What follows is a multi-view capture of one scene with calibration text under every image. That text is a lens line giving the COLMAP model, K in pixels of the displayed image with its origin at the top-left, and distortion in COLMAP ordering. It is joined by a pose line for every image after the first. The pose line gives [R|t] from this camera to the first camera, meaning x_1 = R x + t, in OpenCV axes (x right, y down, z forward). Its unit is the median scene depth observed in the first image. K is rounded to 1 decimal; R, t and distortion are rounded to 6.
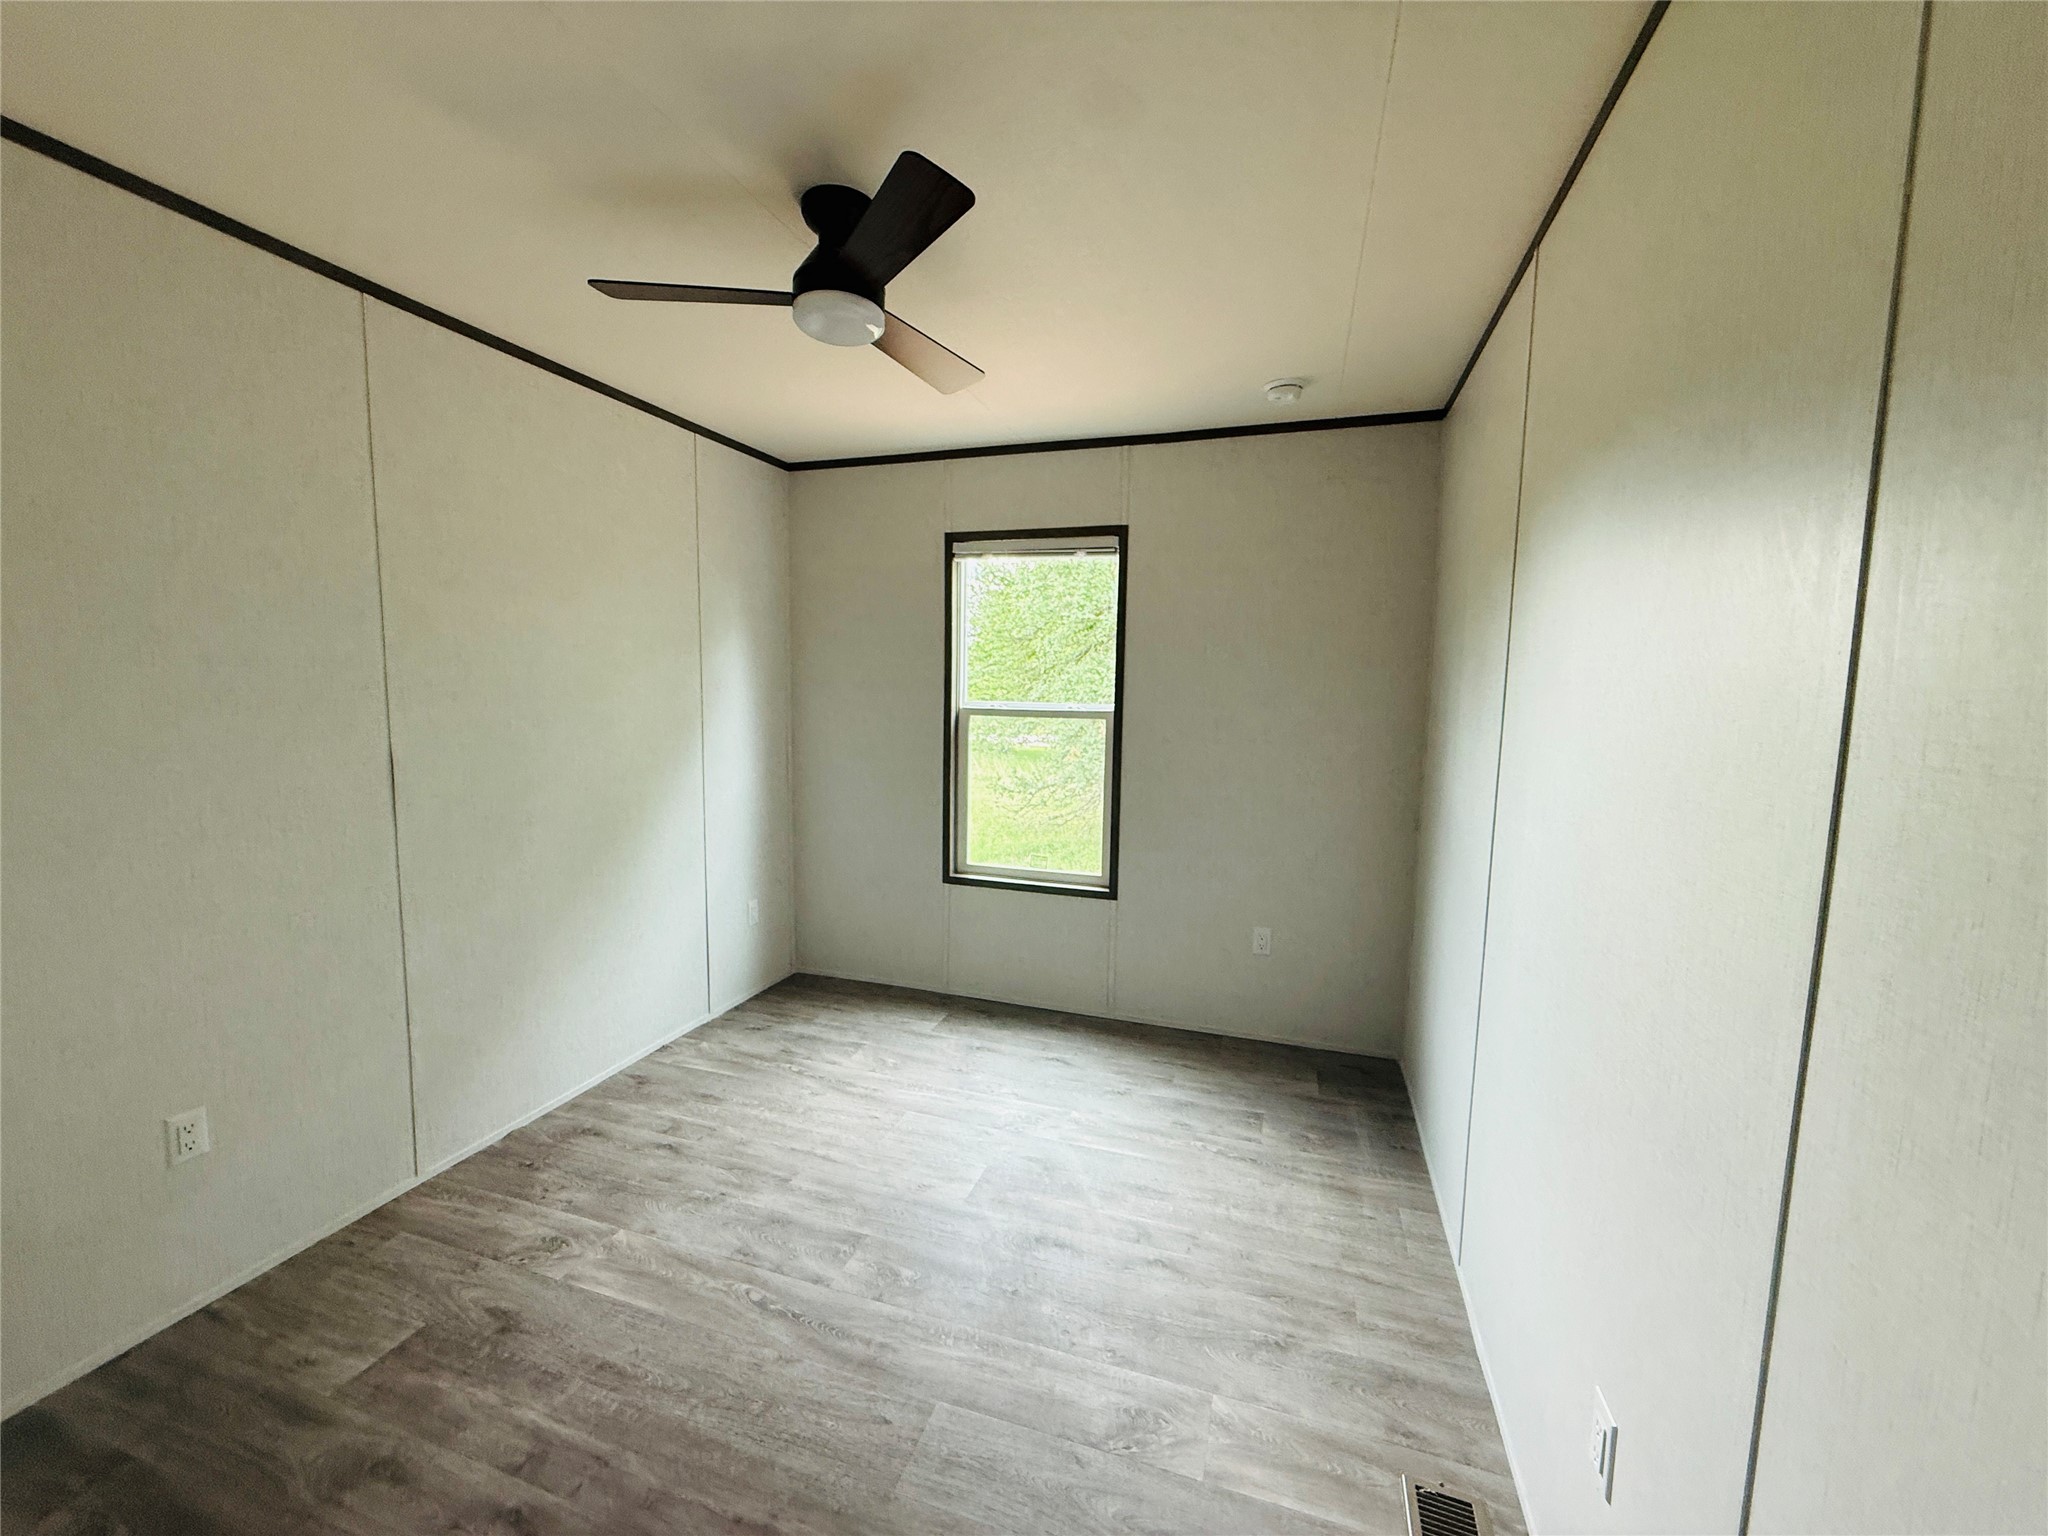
lens RADIAL K [[809.1, 0, 1021.1], [0, 809.1, 770.3], [0, 0, 1]] dist [-0.001324, 0.000045]
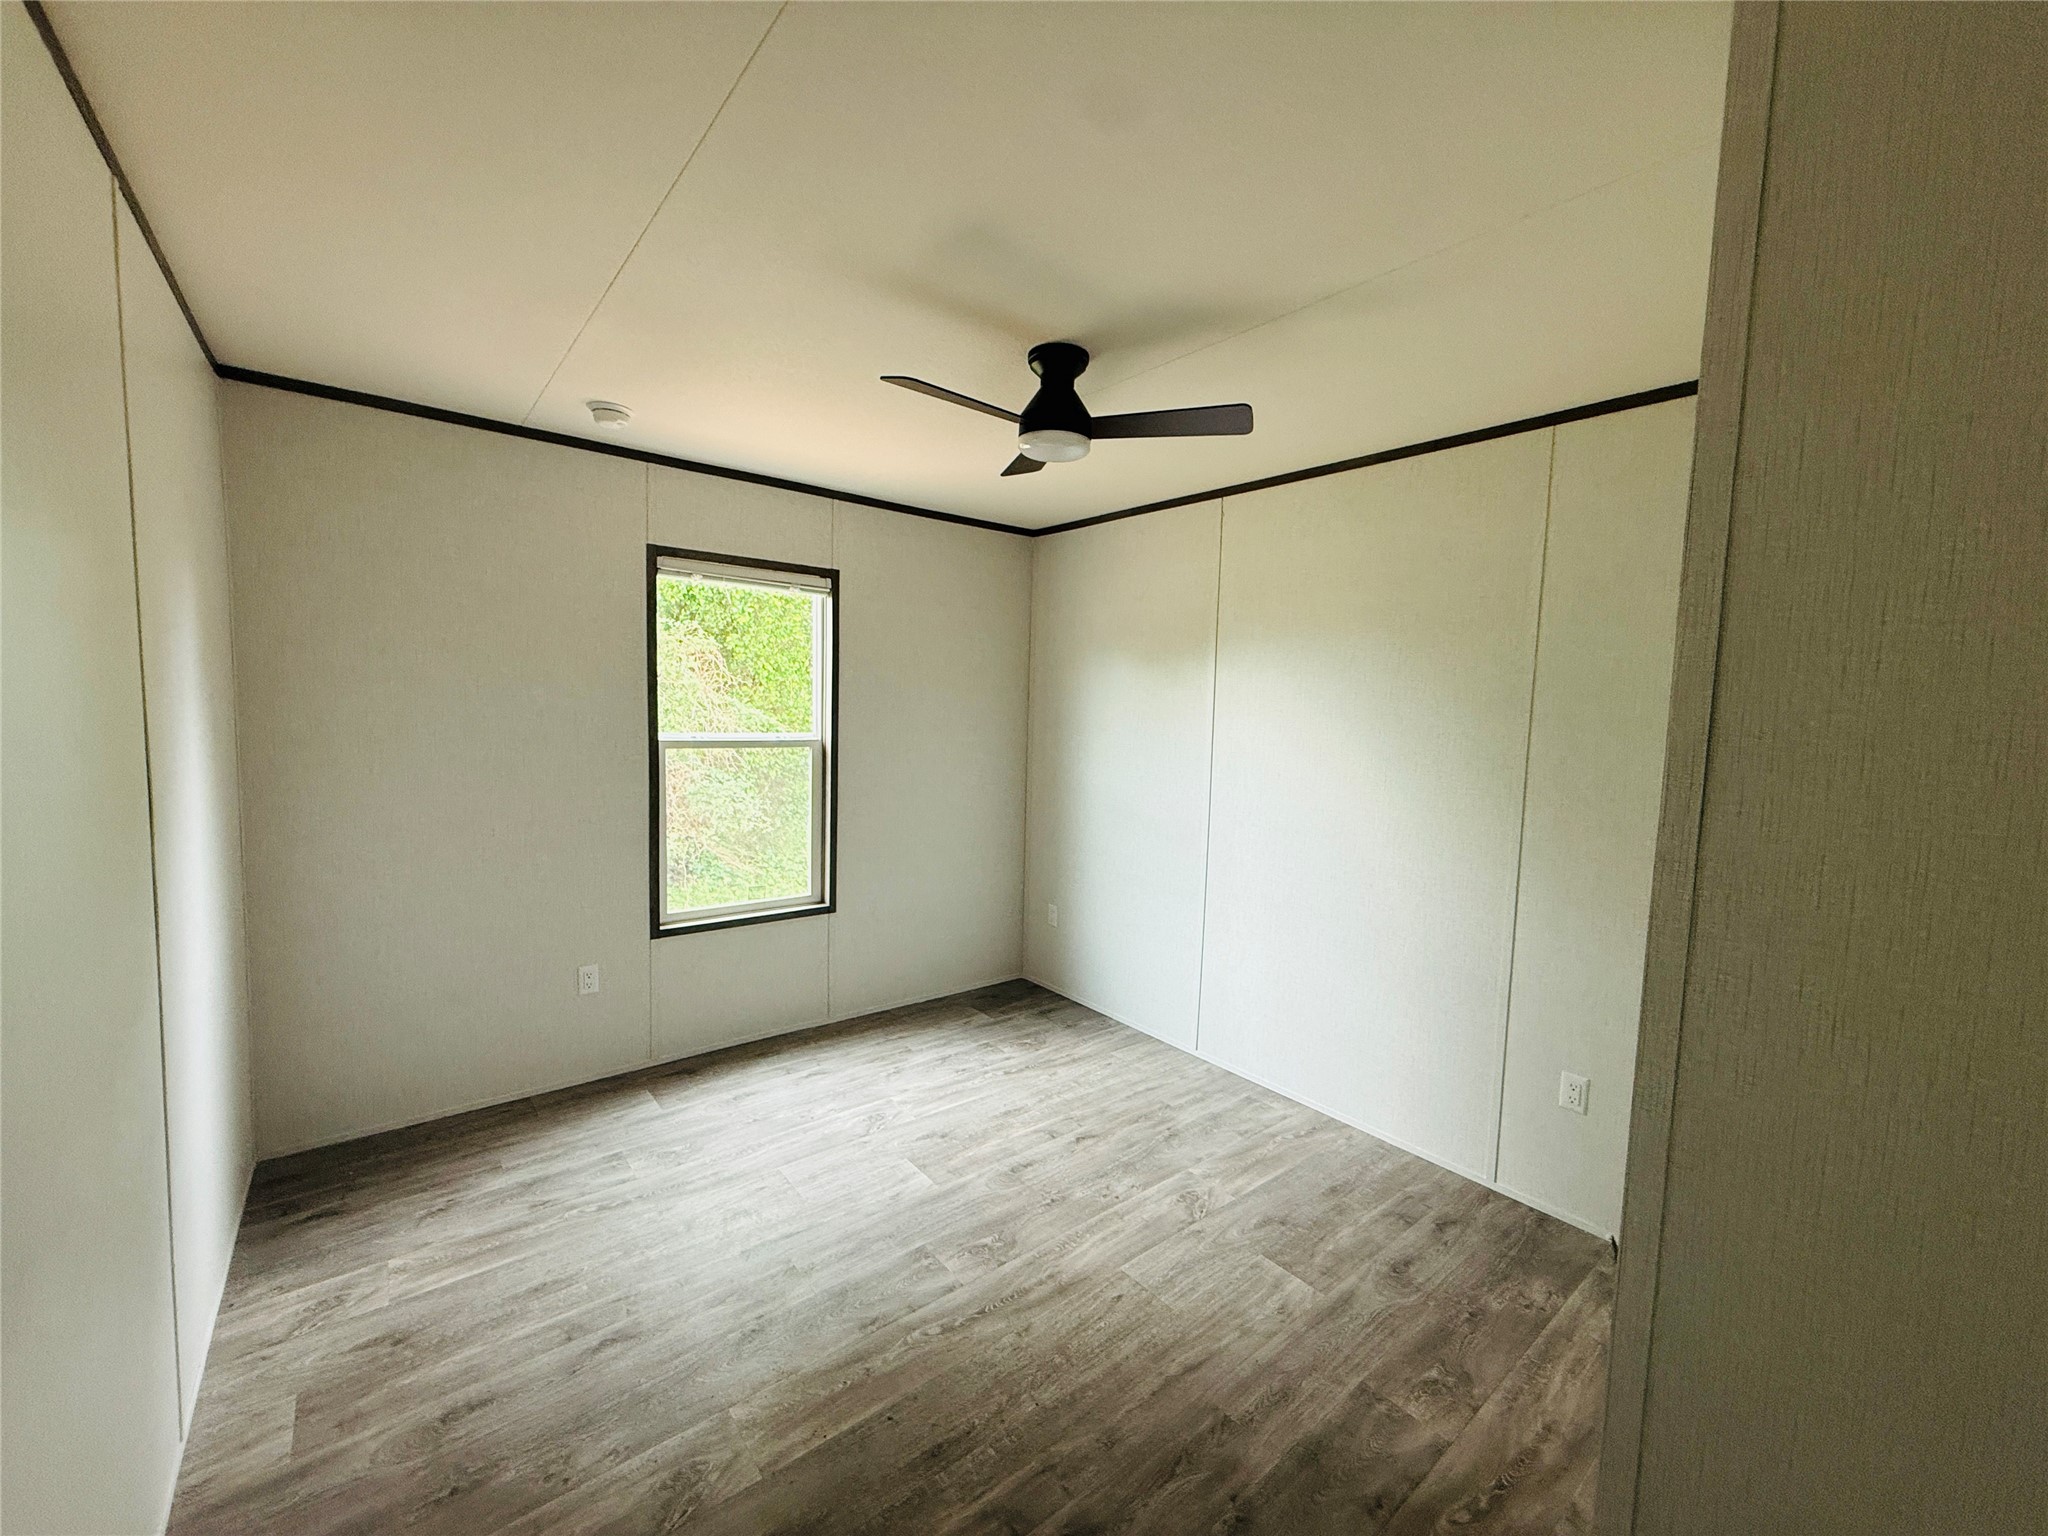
lens RADIAL K [[814.8, 0, 1004.8], [0, 814.8, 779.4], [0, 0, 1]] dist [0.013193, -0.000096]
pose [[0.550865, -0.076418, 0.831088, -0.691157], [0.077031, 0.996204, 0.040542, -0.047147], [-0.831032, 0.041686, 0.554661, 0.208482]]
